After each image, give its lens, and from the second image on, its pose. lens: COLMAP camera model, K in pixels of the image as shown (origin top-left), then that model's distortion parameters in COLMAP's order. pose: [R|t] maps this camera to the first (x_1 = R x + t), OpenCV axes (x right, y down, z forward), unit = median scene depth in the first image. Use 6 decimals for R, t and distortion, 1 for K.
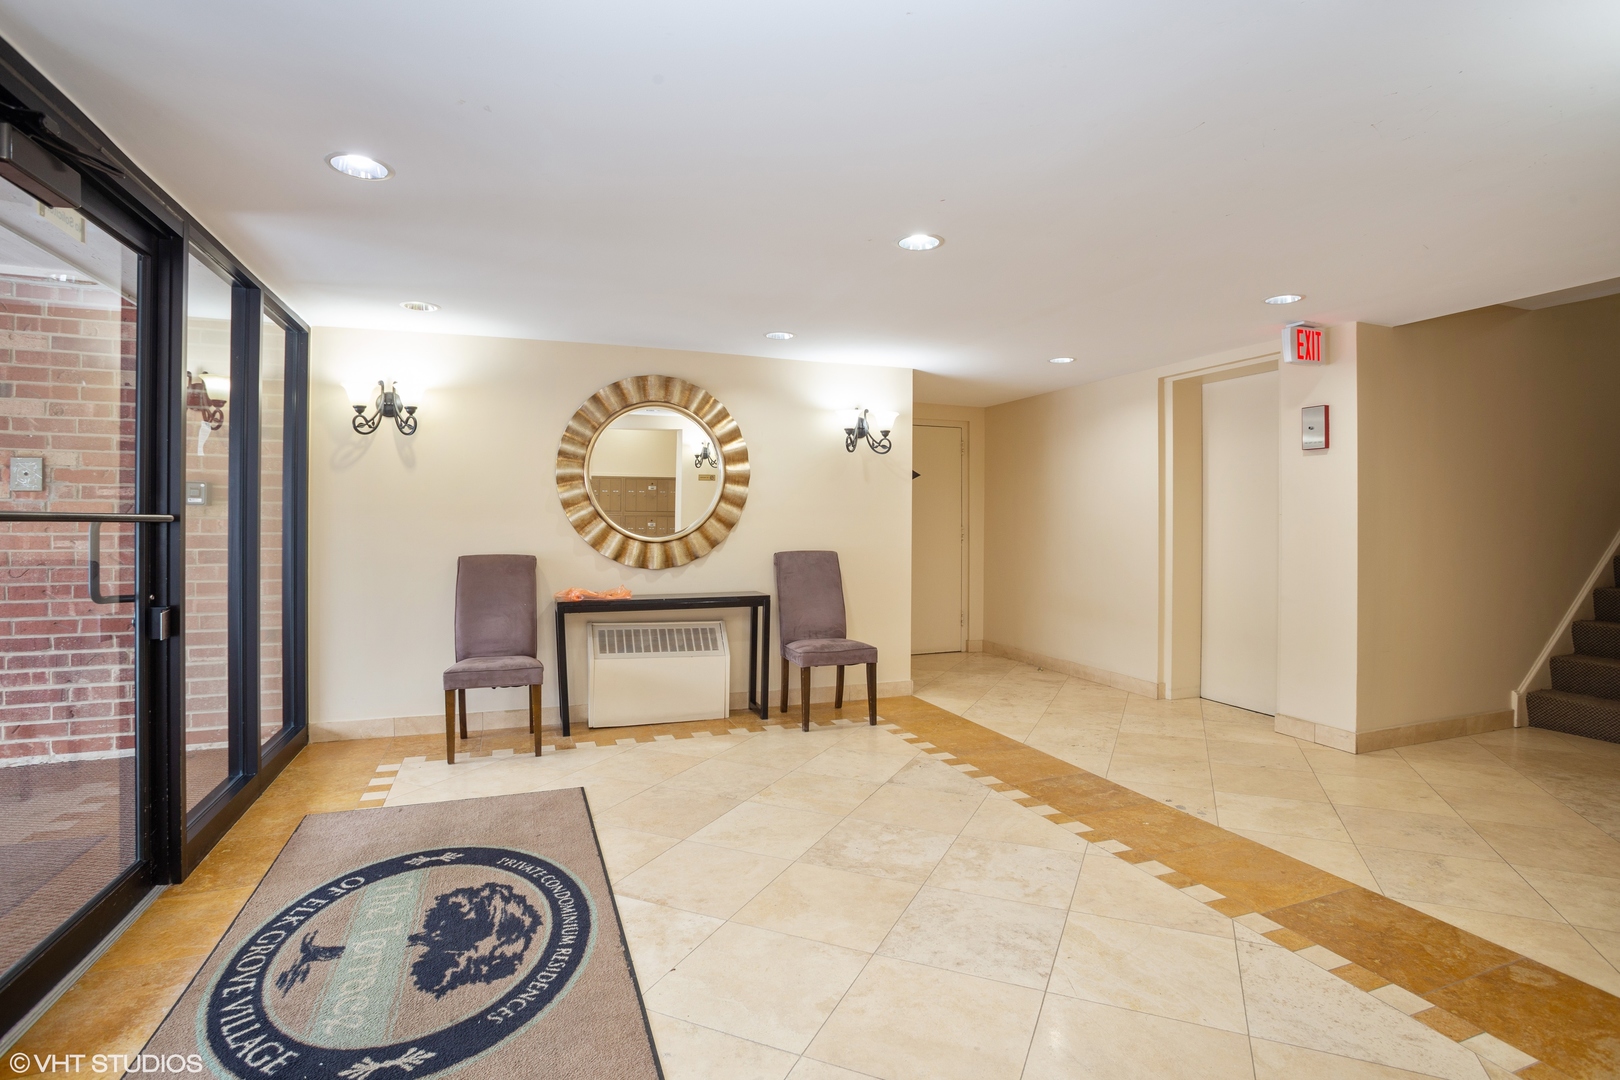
lens RADIAL K [[797.0, 0, 836.2], [0, 797.0, 532.2], [0, 0, 1]] dist [-0.069502, 0.002719]
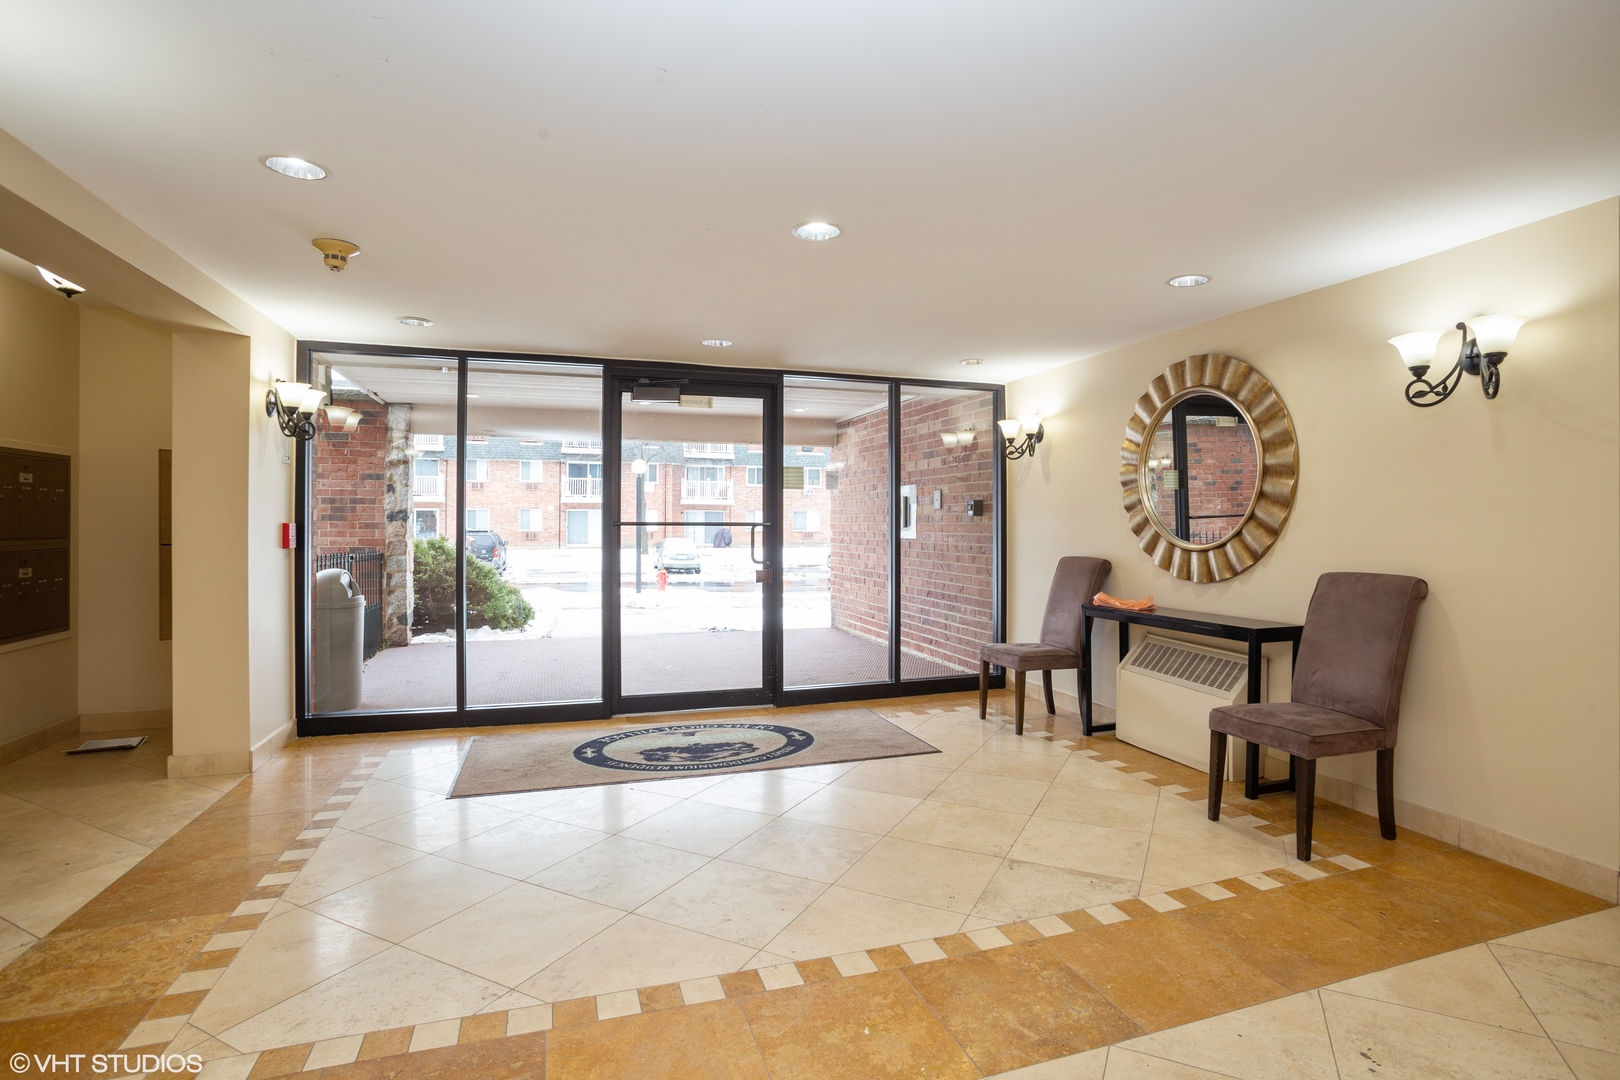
lens RADIAL K [[797.0, 0, 818.3], [0, 797.0, 525.9], [0, 0, 1]] dist [-0.069502, 0.002719]
pose [[-0.052277, 0.003548, -0.998626, 0.872349], [-0.013846, 0.999895, 0.004277, -0.017436], [0.998537, 0.014050, -0.052223, 0.866262]]
